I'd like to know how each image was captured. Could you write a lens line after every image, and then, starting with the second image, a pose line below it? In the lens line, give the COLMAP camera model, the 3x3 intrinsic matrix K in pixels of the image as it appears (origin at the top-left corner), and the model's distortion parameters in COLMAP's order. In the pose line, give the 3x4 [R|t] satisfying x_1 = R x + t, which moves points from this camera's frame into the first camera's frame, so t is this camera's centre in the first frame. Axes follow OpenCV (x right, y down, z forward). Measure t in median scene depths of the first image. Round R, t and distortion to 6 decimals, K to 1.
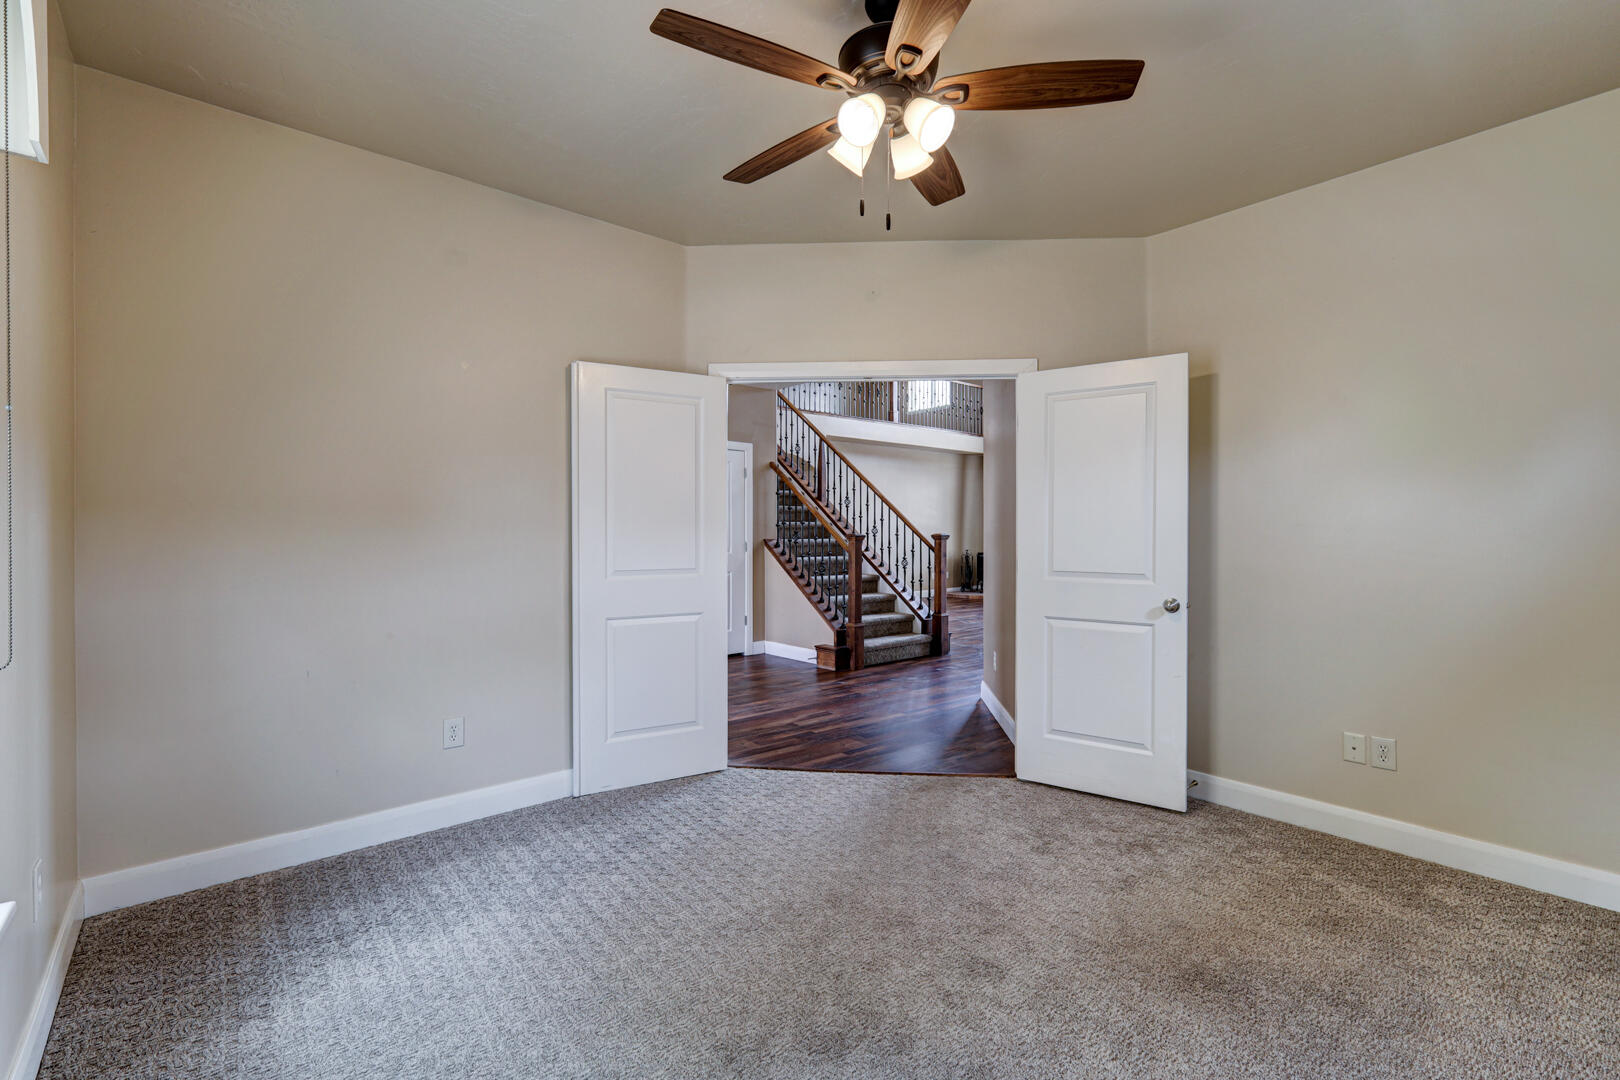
lens RADIAL K [[711.1, 0, 807.4], [0, 711.1, 545.4], [0, 0, 1]] dist [0.000964, 0.000963]
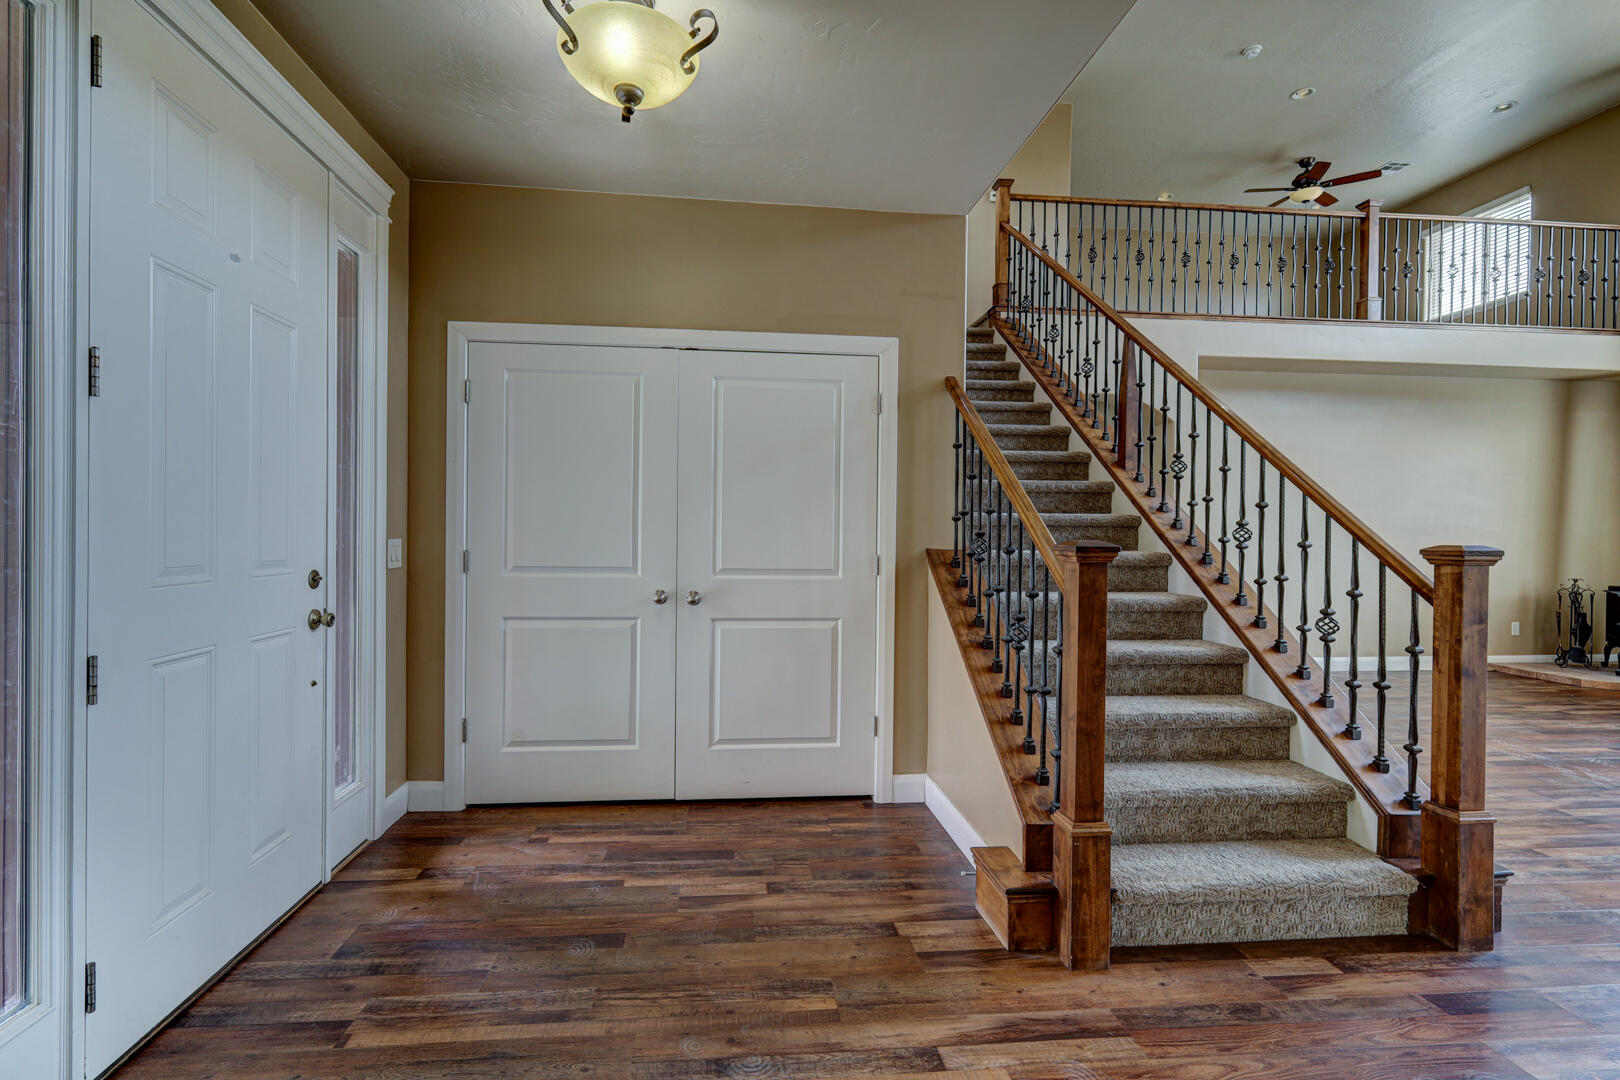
lens RADIAL K [[711.1, 0, 779.7], [0, 711.1, 542.9], [0, 0, 1]] dist [0.000964, 0.000963]
pose [[0.816706, 0.016721, -0.576812, 0.122043], [-0.021195, 0.999775, -0.001029, -0.010581], [0.576665, 0.013066, 0.816876, 0.573393]]
